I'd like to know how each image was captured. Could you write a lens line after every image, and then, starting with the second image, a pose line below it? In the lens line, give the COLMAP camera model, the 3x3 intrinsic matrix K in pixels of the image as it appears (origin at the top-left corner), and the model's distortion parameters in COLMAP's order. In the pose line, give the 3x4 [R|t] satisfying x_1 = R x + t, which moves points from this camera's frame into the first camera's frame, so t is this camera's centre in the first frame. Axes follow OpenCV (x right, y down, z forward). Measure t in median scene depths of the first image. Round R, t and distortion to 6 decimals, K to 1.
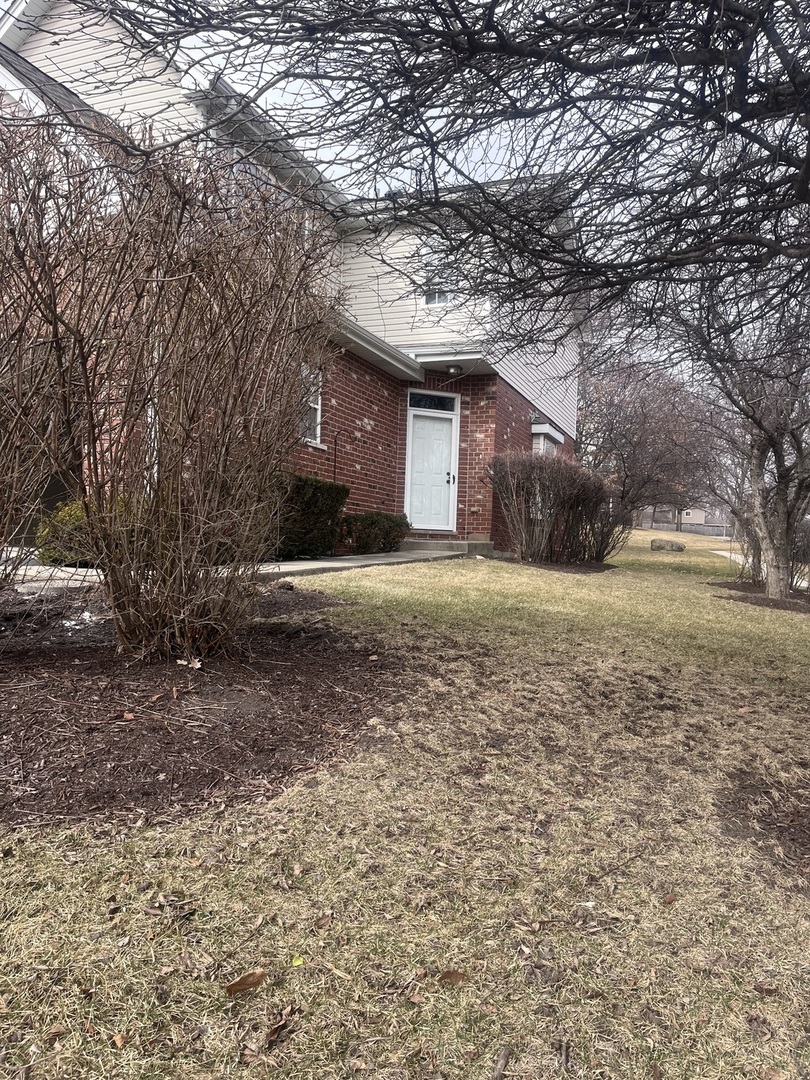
lens RADIAL K [[823.2, 0, 382.7], [0, 823.2, 540.7], [0, 0, 1]] dist [0.035847, -0.007504]
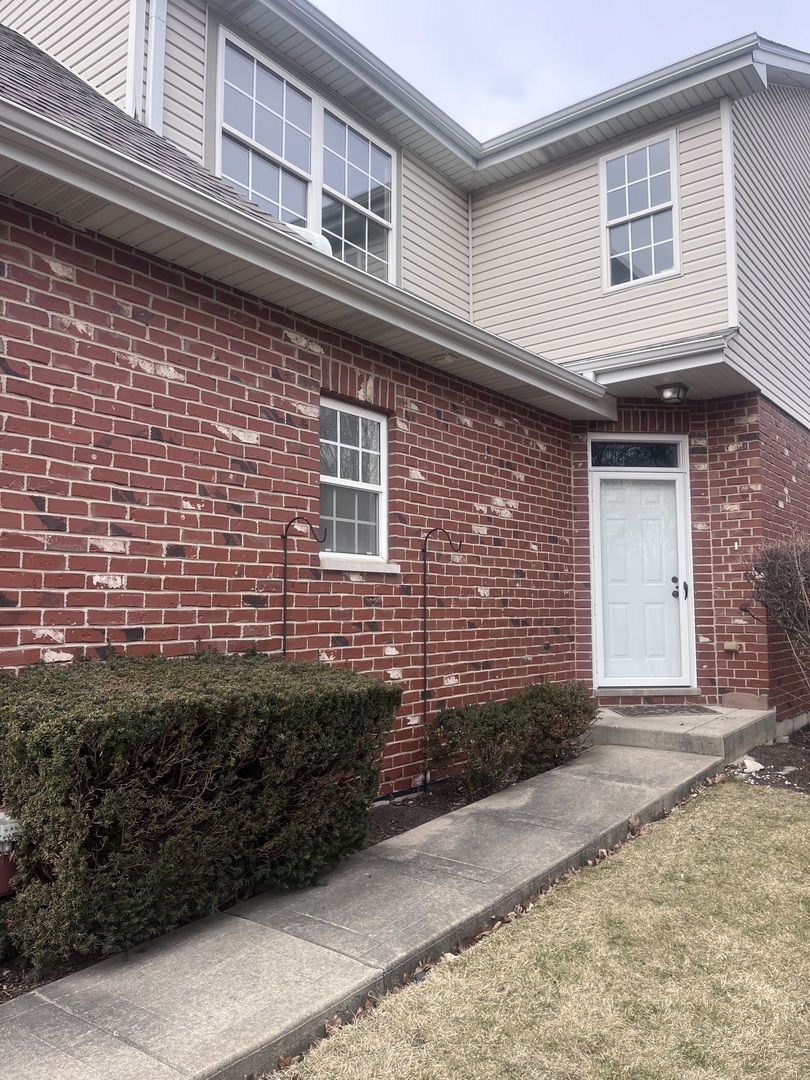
lens RADIAL K [[823.2, 0, 382.7], [0, 823.2, 540.7], [0, 0, 1]] dist [0.035847, -0.007504]
pose [[0.958773, -0.061049, -0.277536, 0.049444], [0.040979, 0.996146, -0.077554, -0.075022], [0.281201, 0.062983, 0.957580, 0.429512]]
